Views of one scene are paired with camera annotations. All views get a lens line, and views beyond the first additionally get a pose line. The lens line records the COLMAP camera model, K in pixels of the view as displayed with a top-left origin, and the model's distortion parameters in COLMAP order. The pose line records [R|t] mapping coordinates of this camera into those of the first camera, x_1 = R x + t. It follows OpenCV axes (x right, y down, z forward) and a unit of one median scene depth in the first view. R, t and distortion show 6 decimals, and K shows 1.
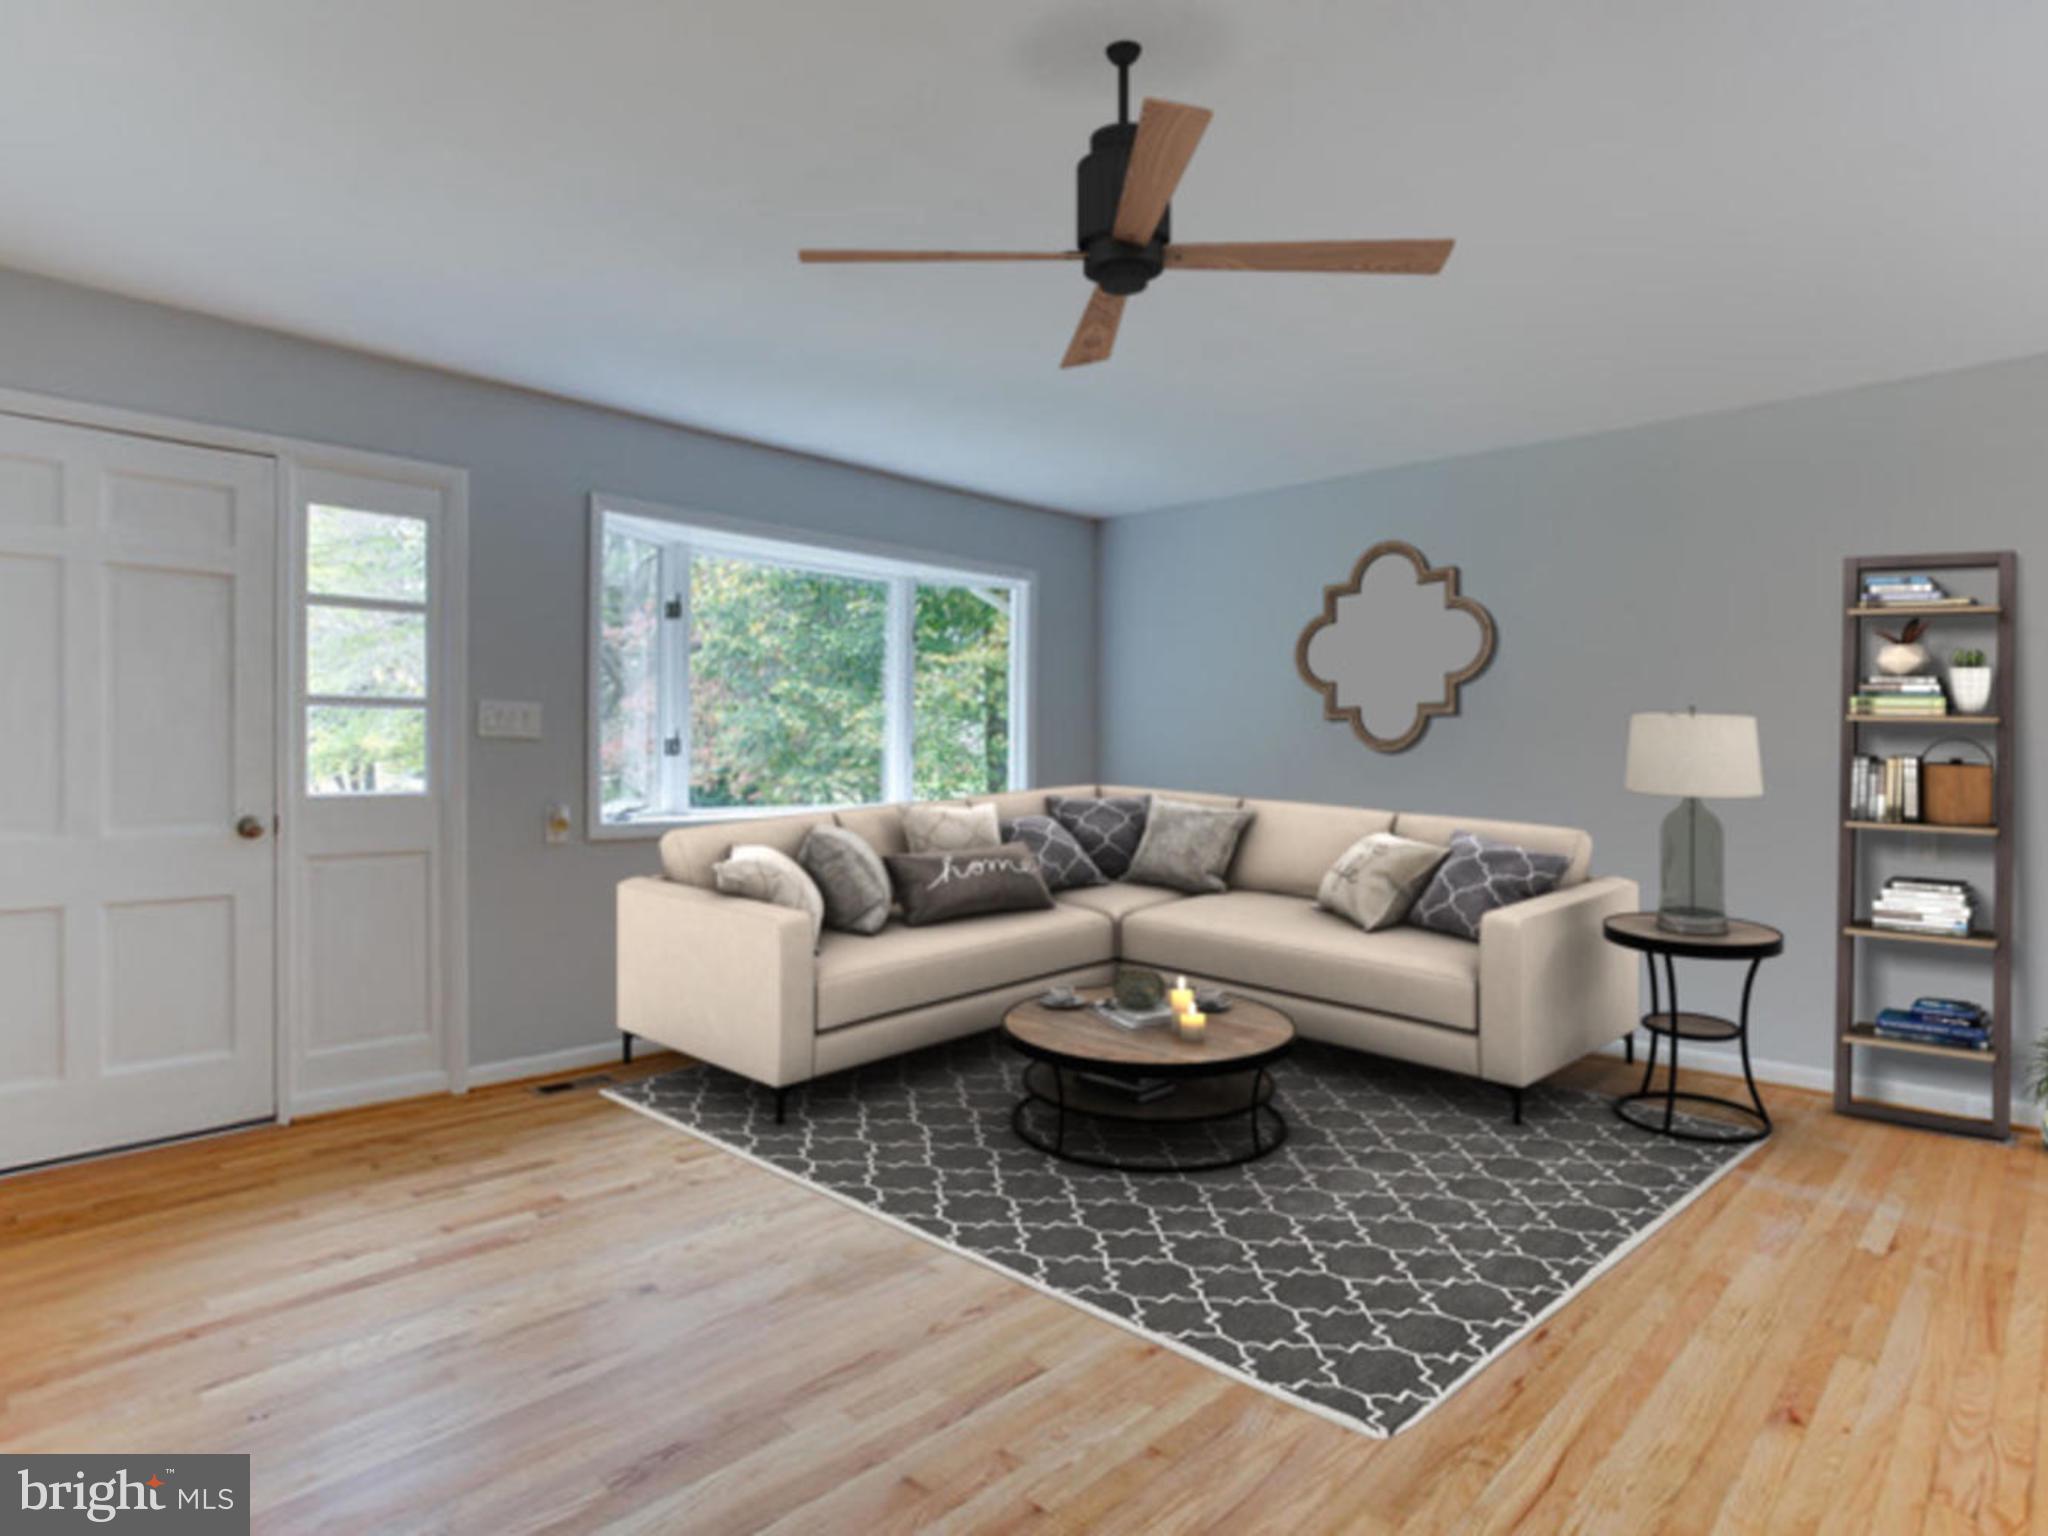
lens RADIAL K [[1135.8, 0, 1036.4], [0, 1135.8, 767.7], [0, 0, 1]] dist [-0.042816, 0.025967]
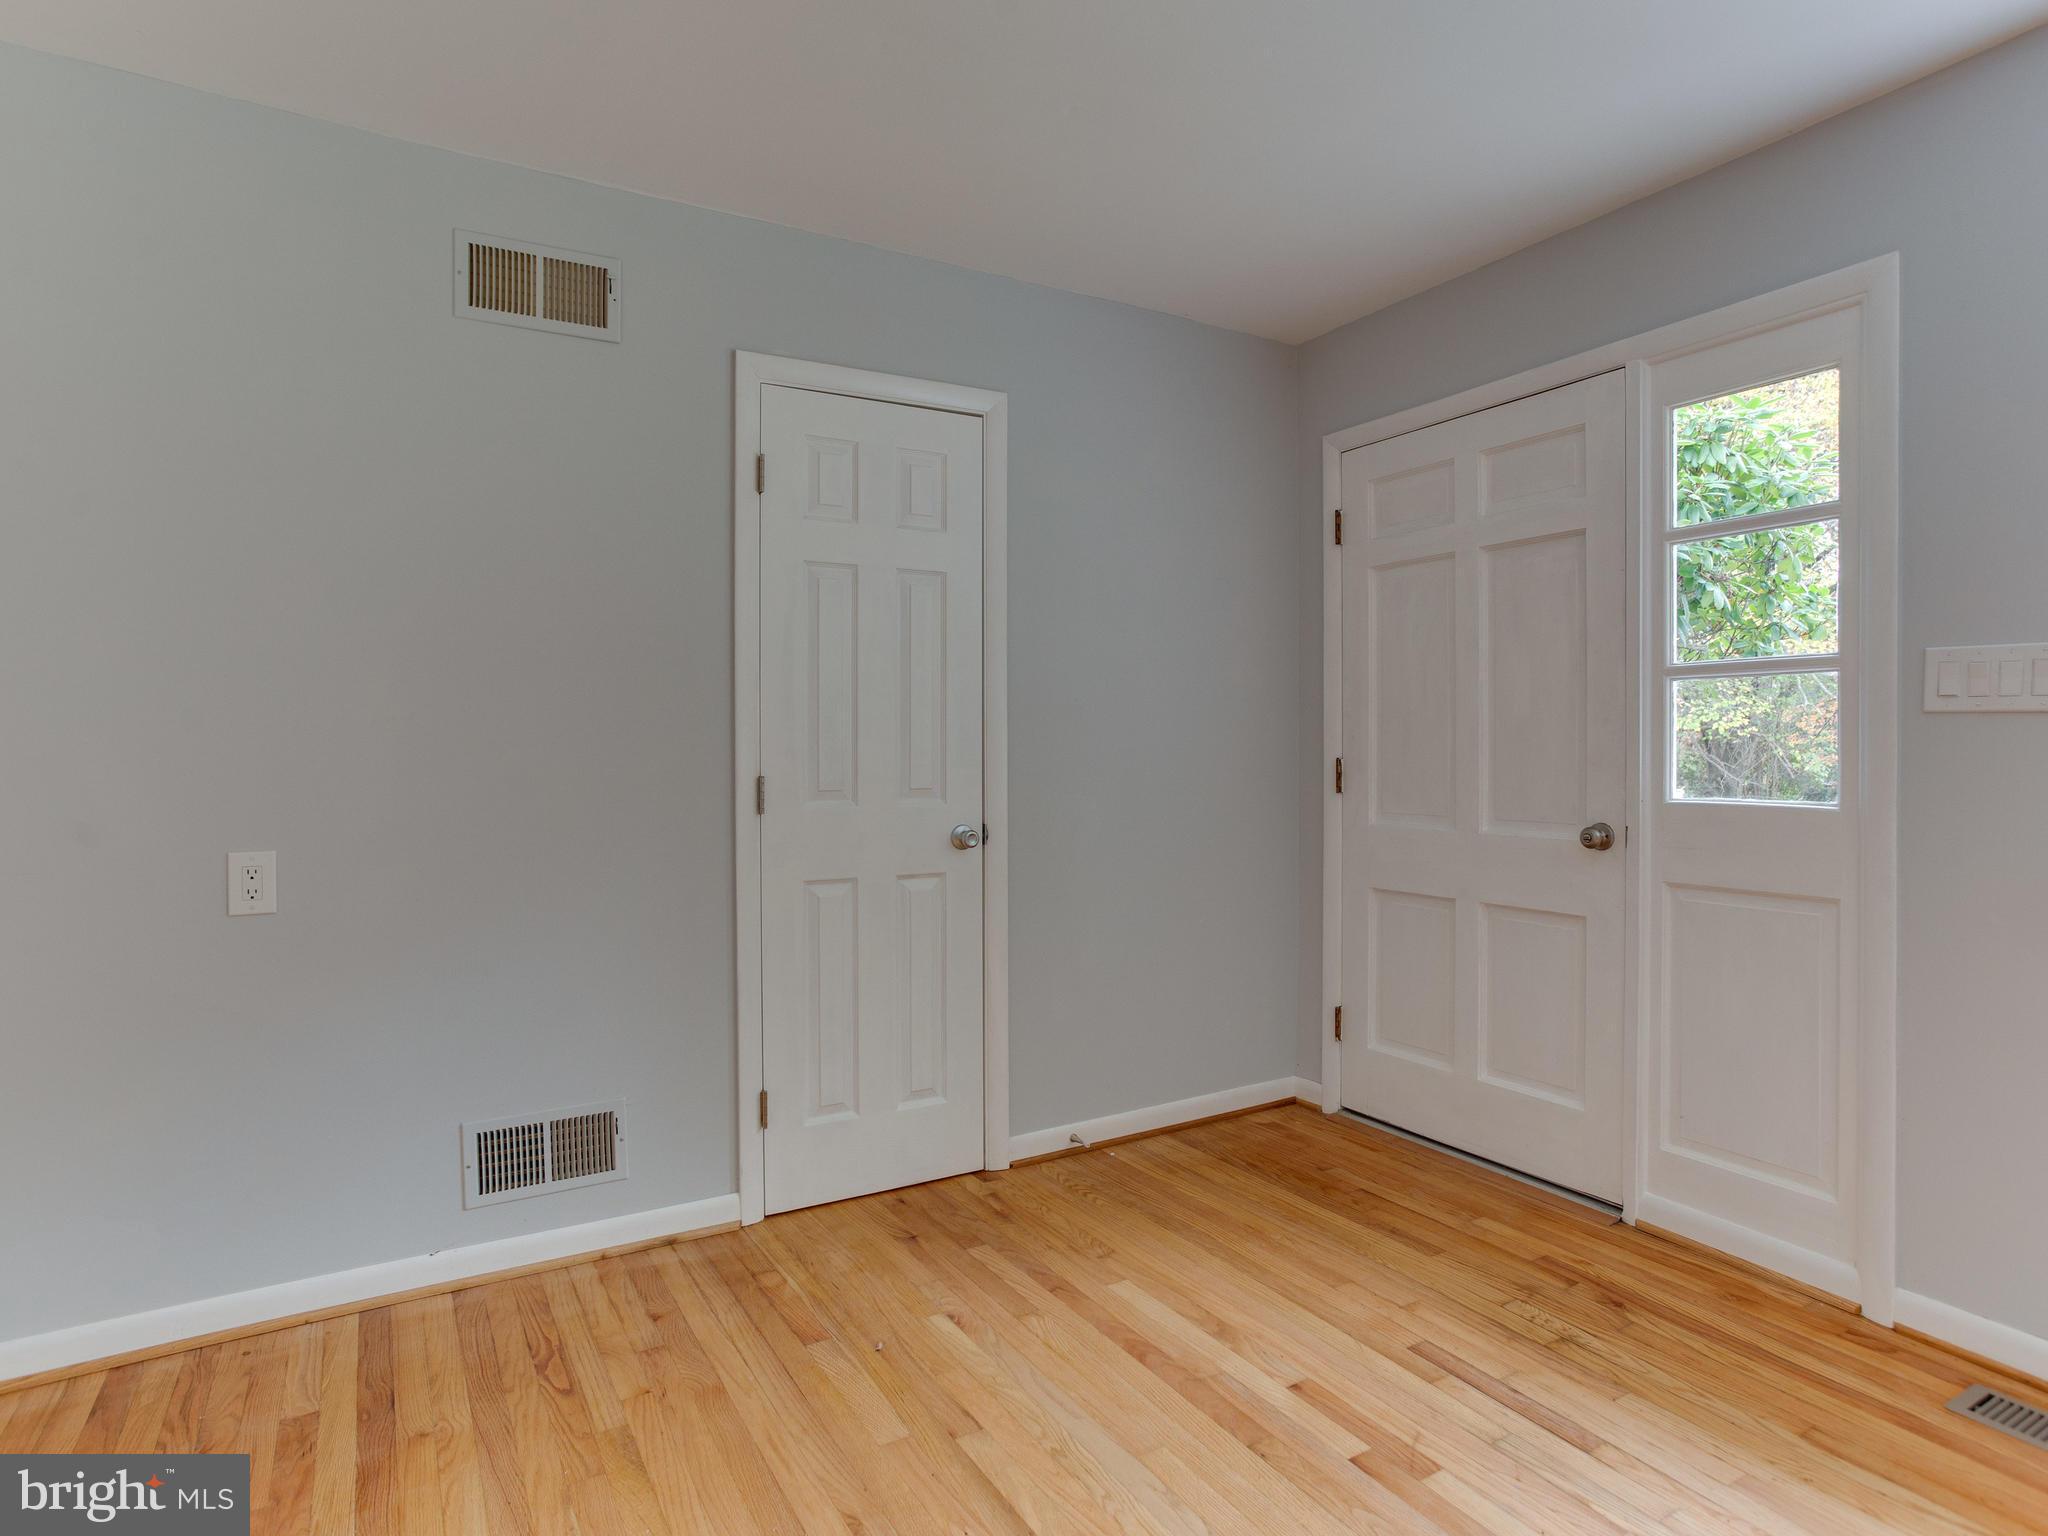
lens RADIAL K [[1135.8, 0, 1027.7], [0, 1135.8, 752.7], [0, 0, 1]] dist [-0.042816, 0.025967]
pose [[-0.262895, 0.000683, -0.964824, 0.186594], [-0.011607, 0.999925, 0.003871, -0.005270], [0.964755, 0.012216, -0.262868, 0.805193]]
